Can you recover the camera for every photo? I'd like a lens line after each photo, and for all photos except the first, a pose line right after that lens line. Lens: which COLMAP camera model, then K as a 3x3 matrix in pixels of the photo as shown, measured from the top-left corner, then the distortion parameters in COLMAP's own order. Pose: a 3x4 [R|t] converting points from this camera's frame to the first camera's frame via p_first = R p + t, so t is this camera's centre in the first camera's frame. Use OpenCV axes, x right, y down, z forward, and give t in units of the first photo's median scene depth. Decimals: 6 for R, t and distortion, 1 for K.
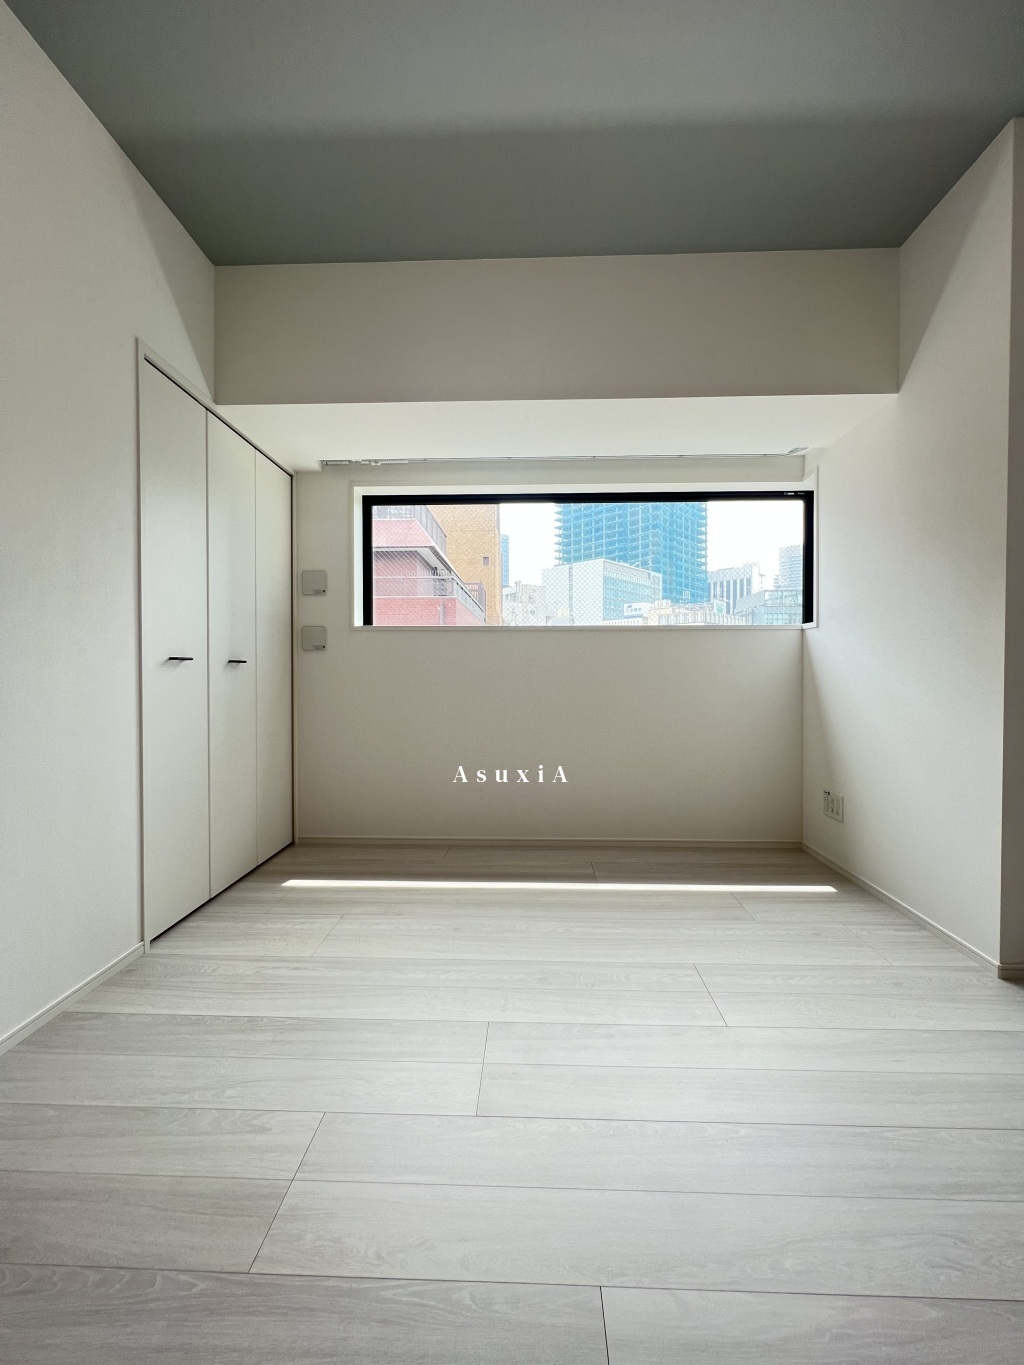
lens RADIAL K [[546.6, 0, 517.9], [0, 546.6, 682.0], [0, 0, 1]] dist [-0.004139, 0.001294]
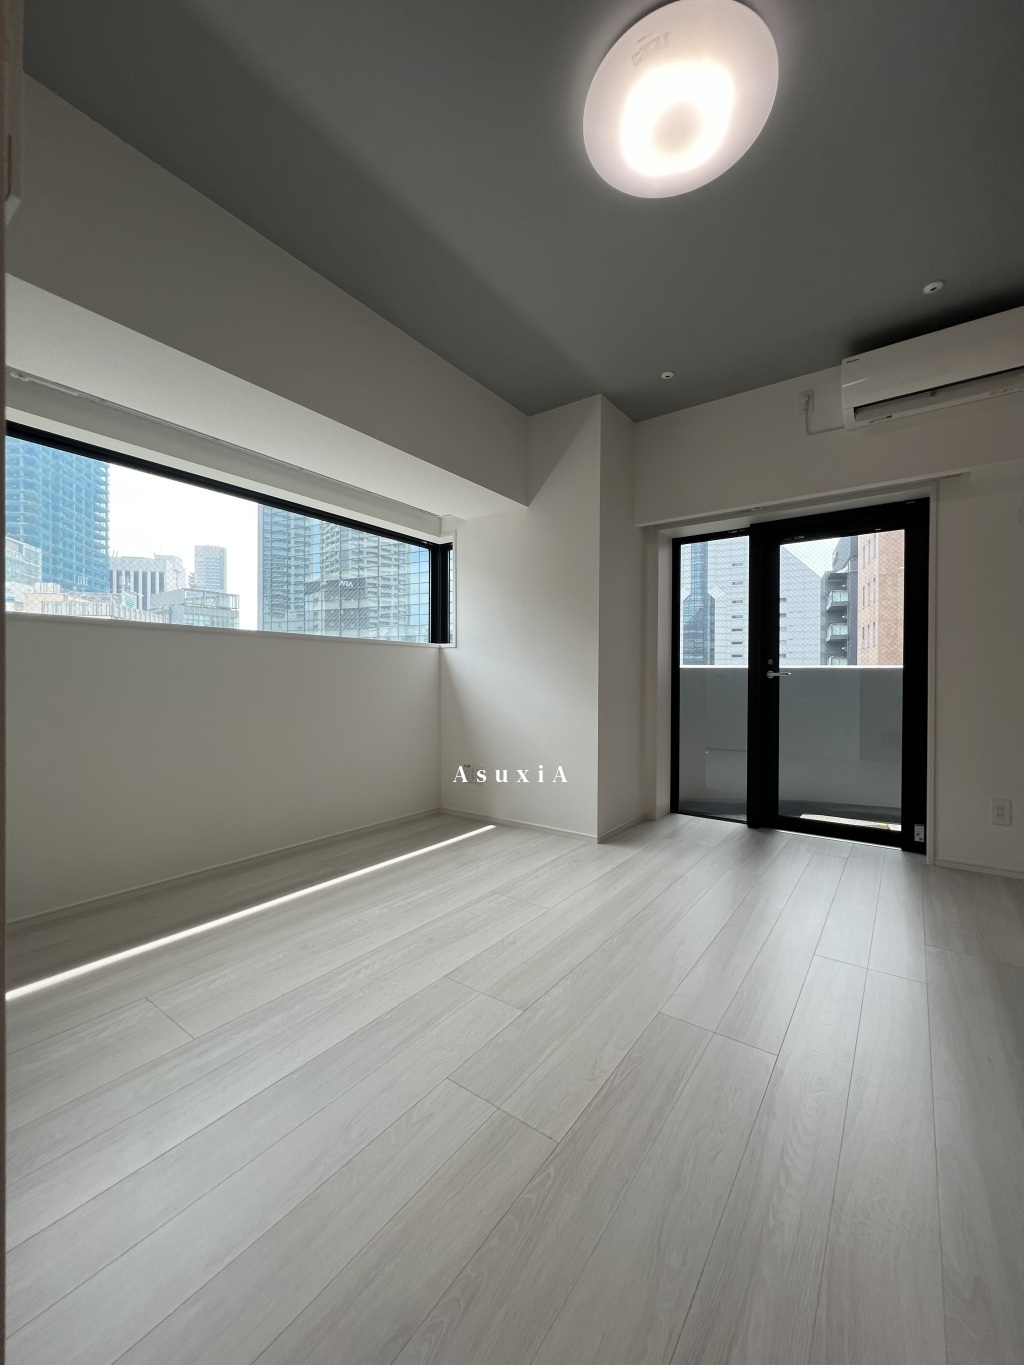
lens RADIAL K [[546.6, 0, 513.4], [0, 546.6, 682.9], [0, 0, 1]] dist [-0.004139, 0.001294]
pose [[0.561322, -0.004058, 0.827588, -0.480971], [0.007614, 0.999971, -0.000261, -0.008812], [-0.827563, 0.006448, 0.561337, 0.100332]]
